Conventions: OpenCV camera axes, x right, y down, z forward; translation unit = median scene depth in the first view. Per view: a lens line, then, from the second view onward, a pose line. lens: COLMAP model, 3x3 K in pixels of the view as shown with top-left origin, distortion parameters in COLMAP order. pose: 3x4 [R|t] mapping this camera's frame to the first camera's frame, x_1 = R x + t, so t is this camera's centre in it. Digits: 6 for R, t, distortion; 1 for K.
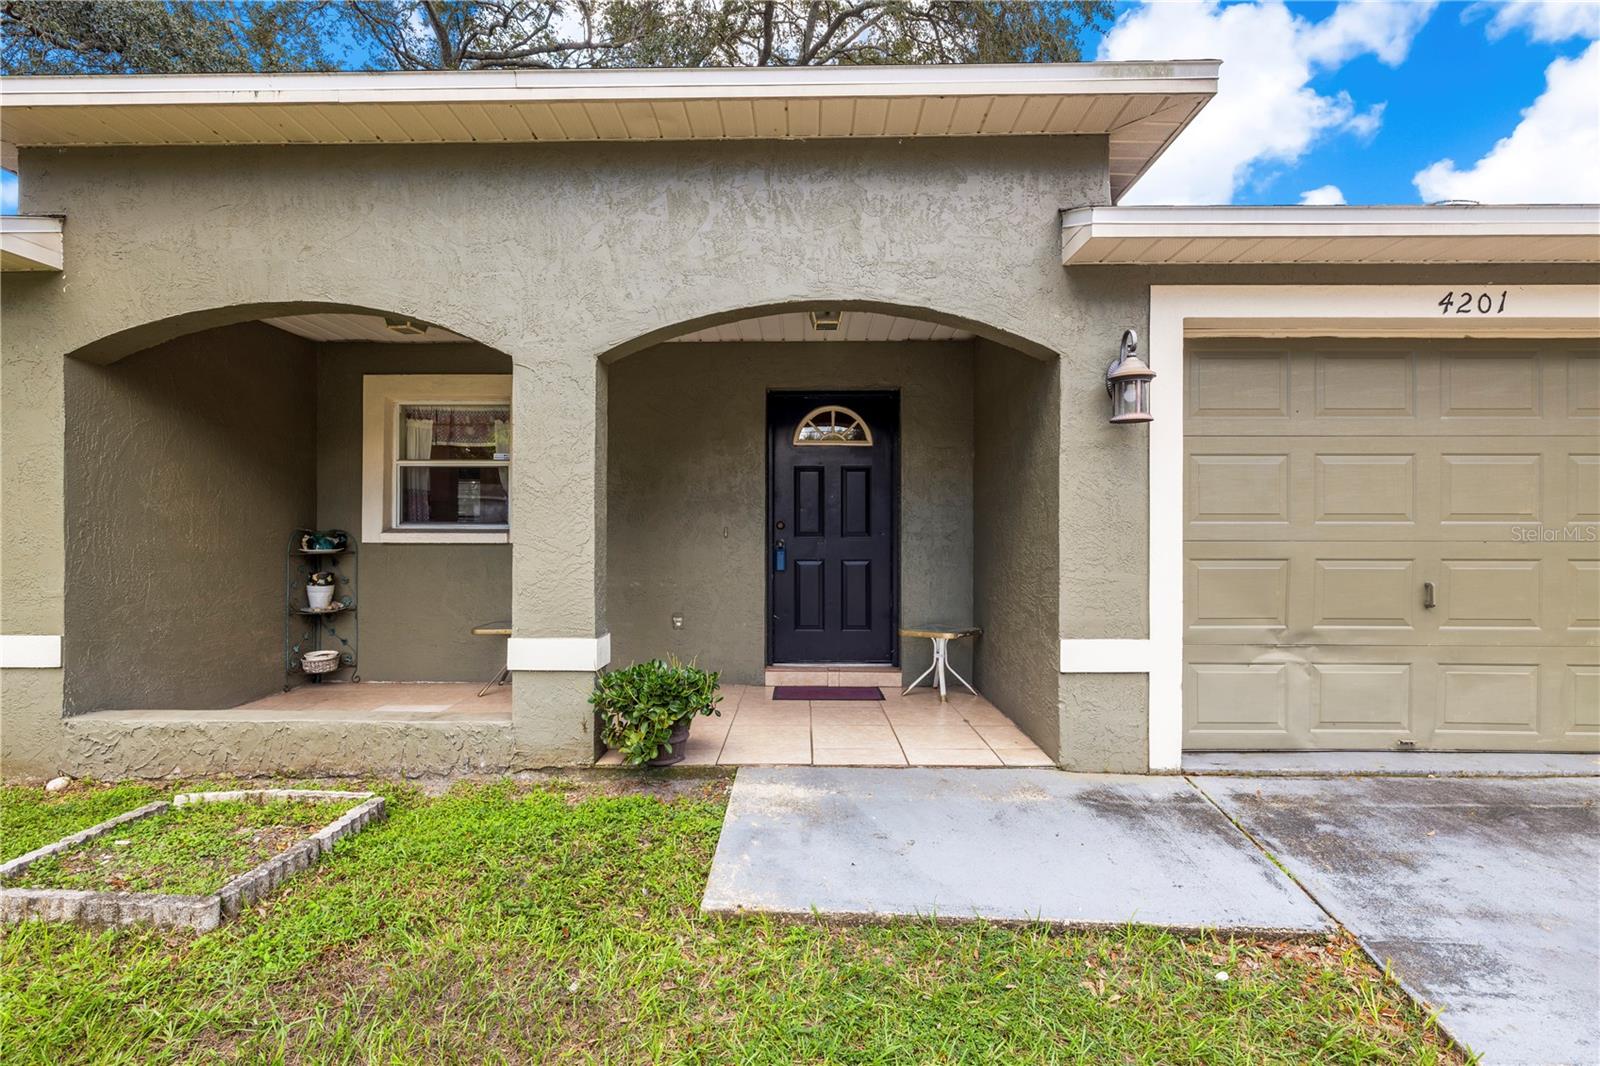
lens RADIAL K [[737.2, 0, 793.5], [0, 737.2, 524.5], [0, 0, 1]] dist [-0.006183, -0.000372]
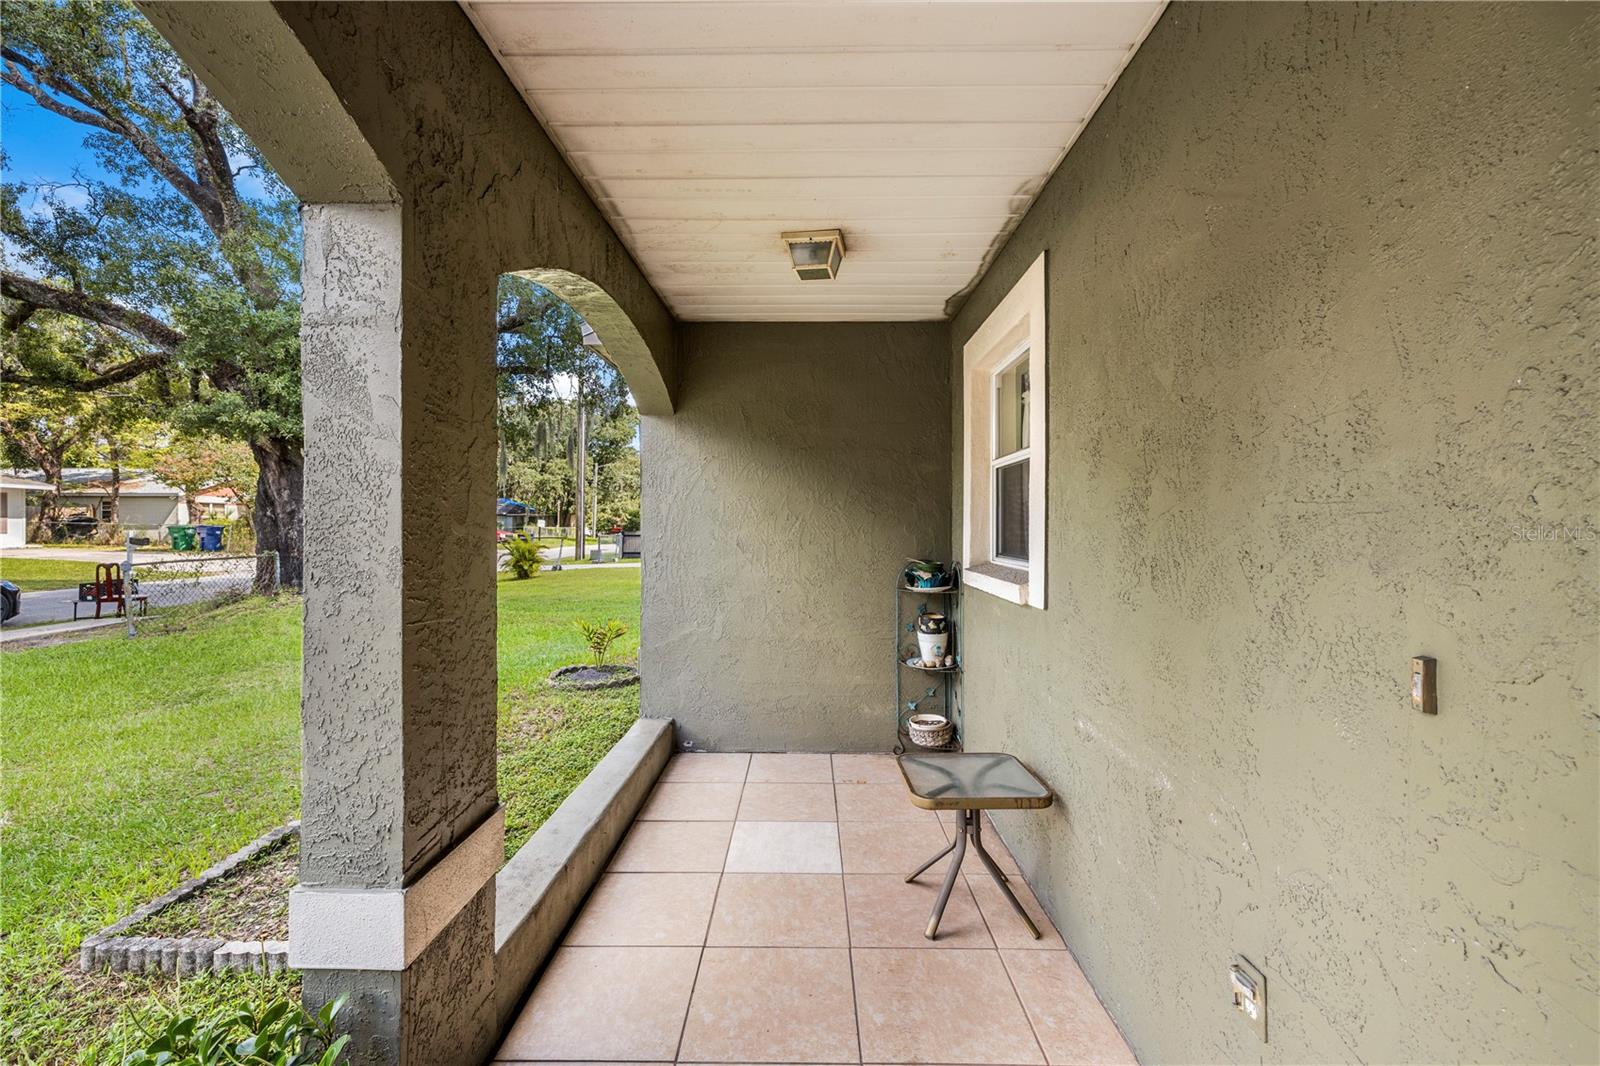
lens RADIAL K [[680.0, 0, 797.7], [0, 680.0, 535.4], [0, 0, 1]] dist [0.002092, 0.000543]
pose [[-0.024294, 0.010456, -0.999650, 0.072814], [-0.000718, 0.999945, 0.010477, -0.031554], [0.999705, 0.000972, -0.024285, 1.273428]]
